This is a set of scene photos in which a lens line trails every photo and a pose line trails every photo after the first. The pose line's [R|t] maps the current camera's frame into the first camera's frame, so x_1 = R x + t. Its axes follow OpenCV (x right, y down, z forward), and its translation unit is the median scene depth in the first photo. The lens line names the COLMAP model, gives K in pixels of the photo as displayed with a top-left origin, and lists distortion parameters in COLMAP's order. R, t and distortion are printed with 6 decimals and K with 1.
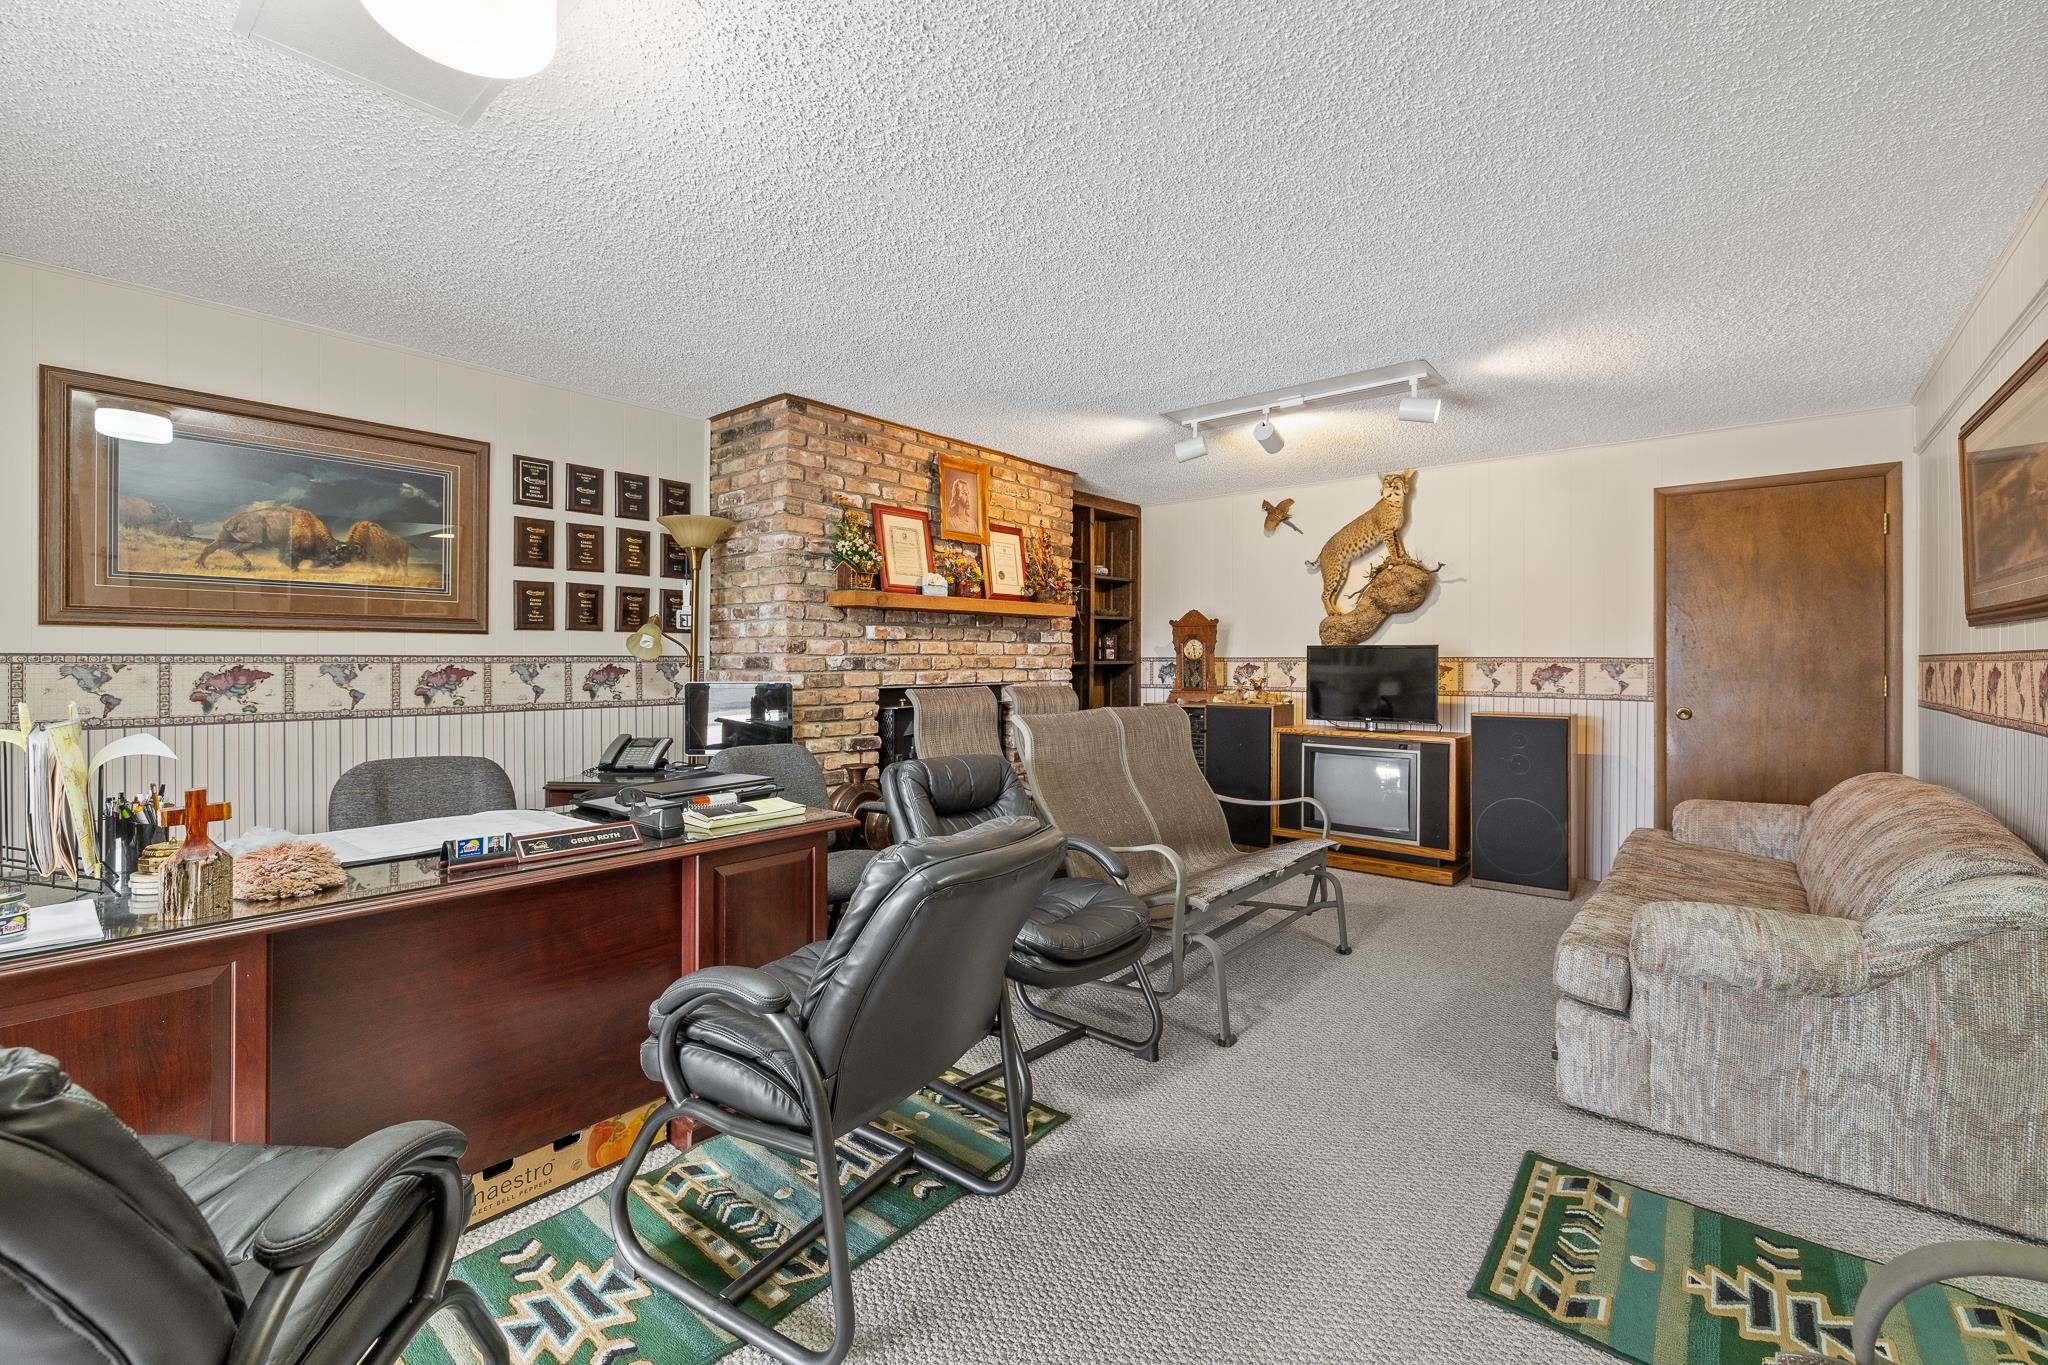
lens RADIAL K [[860.7, 0, 1026.6], [0, 860.7, 655.0], [0, 0, 1]] dist [-0.000110, -0.000006]
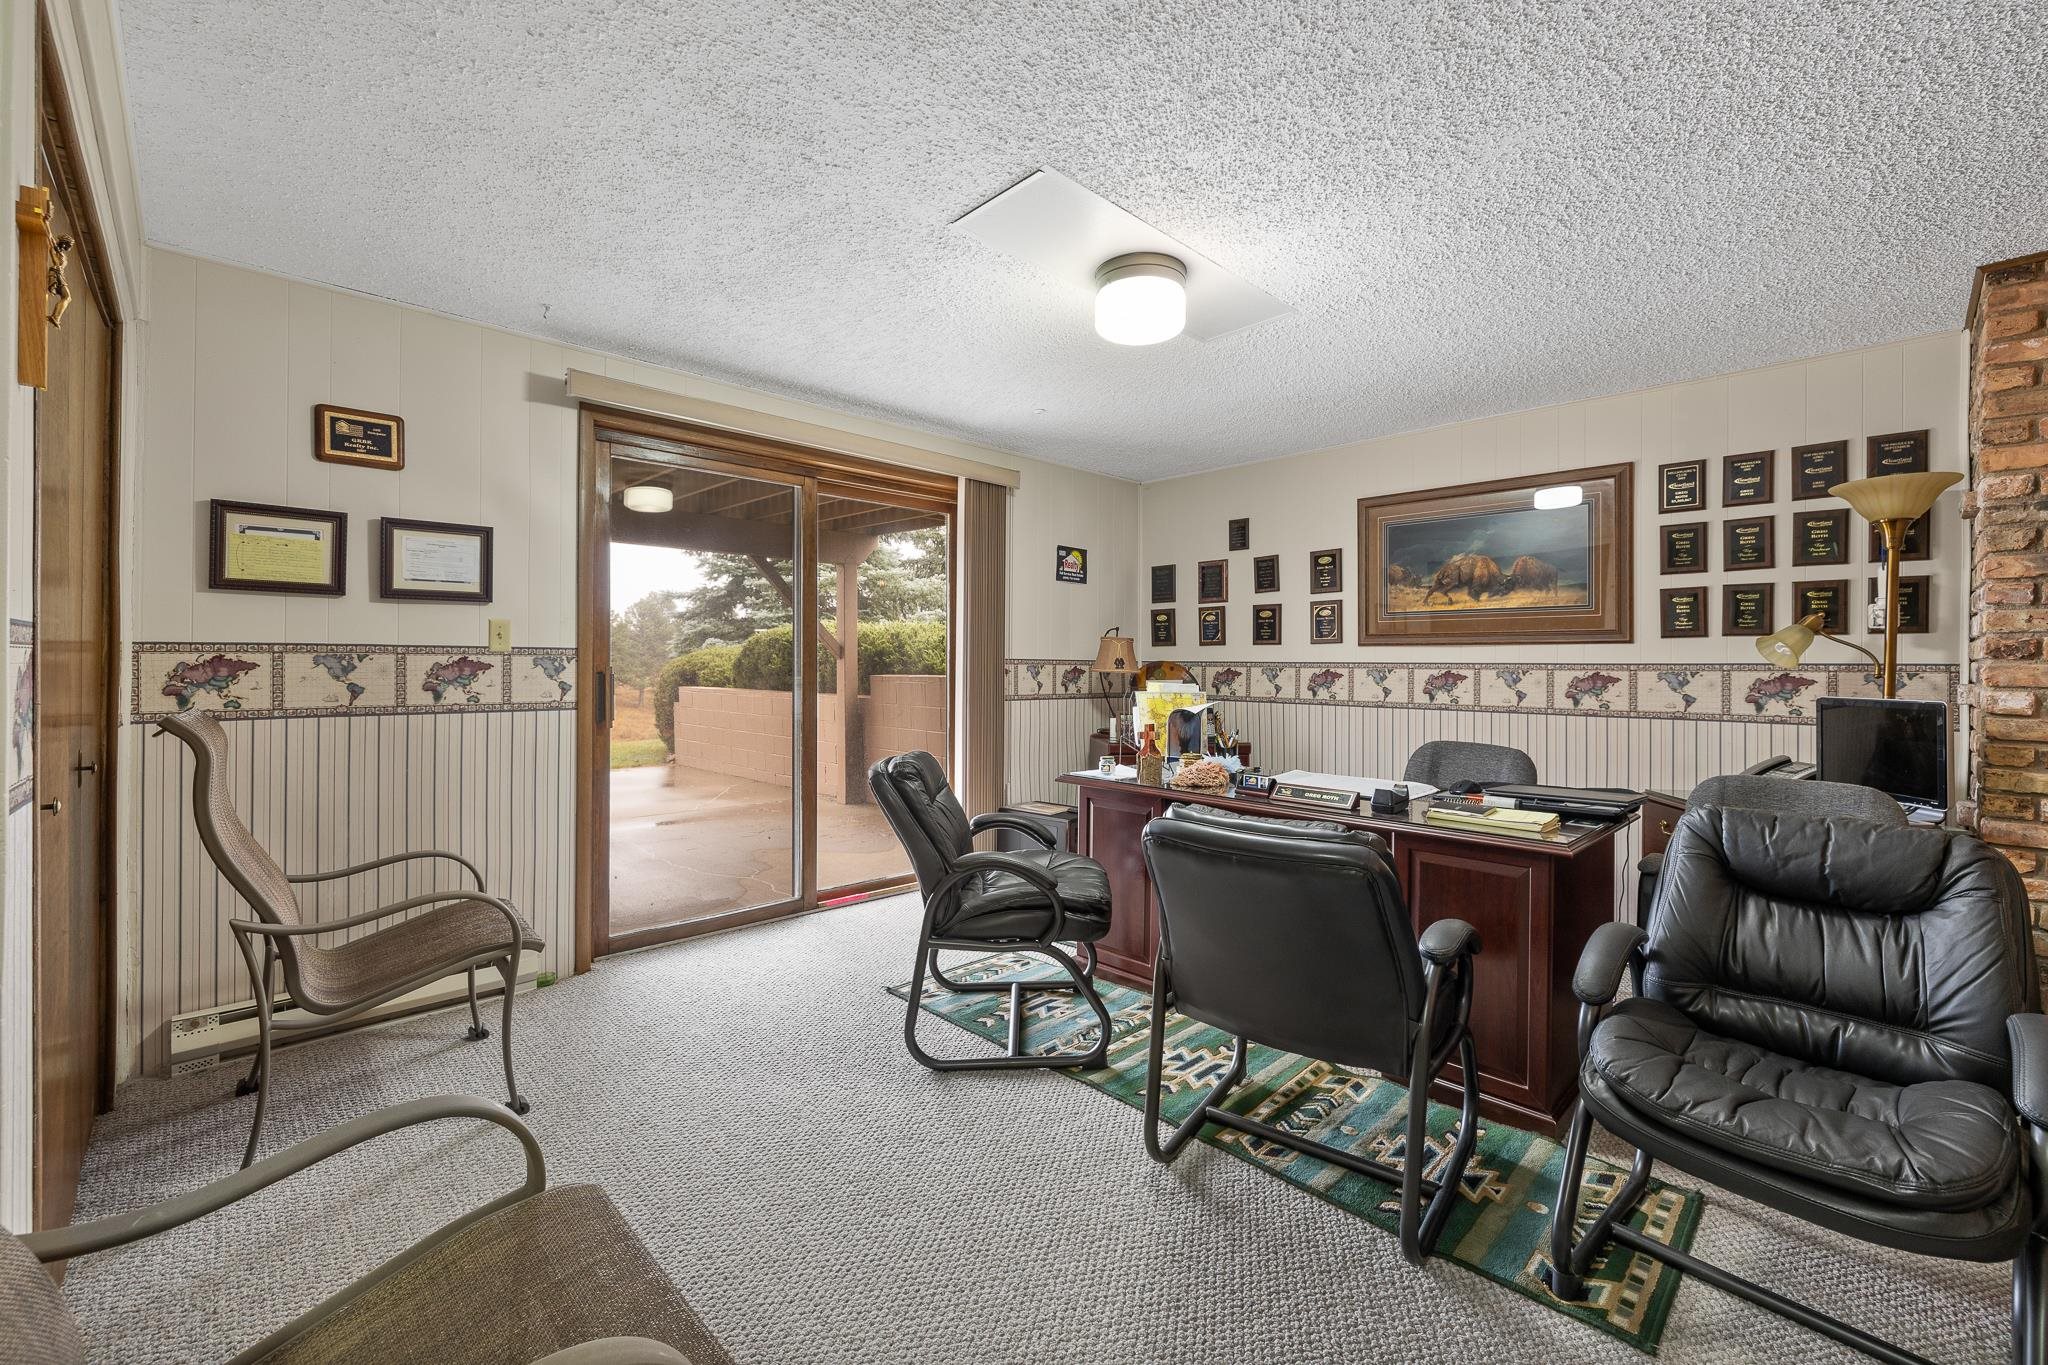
lens RADIAL K [[846.7, 0, 1029.8], [0, 846.7, 659.8], [0, 0, 1]] dist [-0.008578, 0.000014]
pose [[-0.108430, -0.004921, -0.994092, 0.483778], [0.000797, 0.999987, -0.005037, 0.000658], [0.994104, -0.001338, -0.108424, 0.380825]]
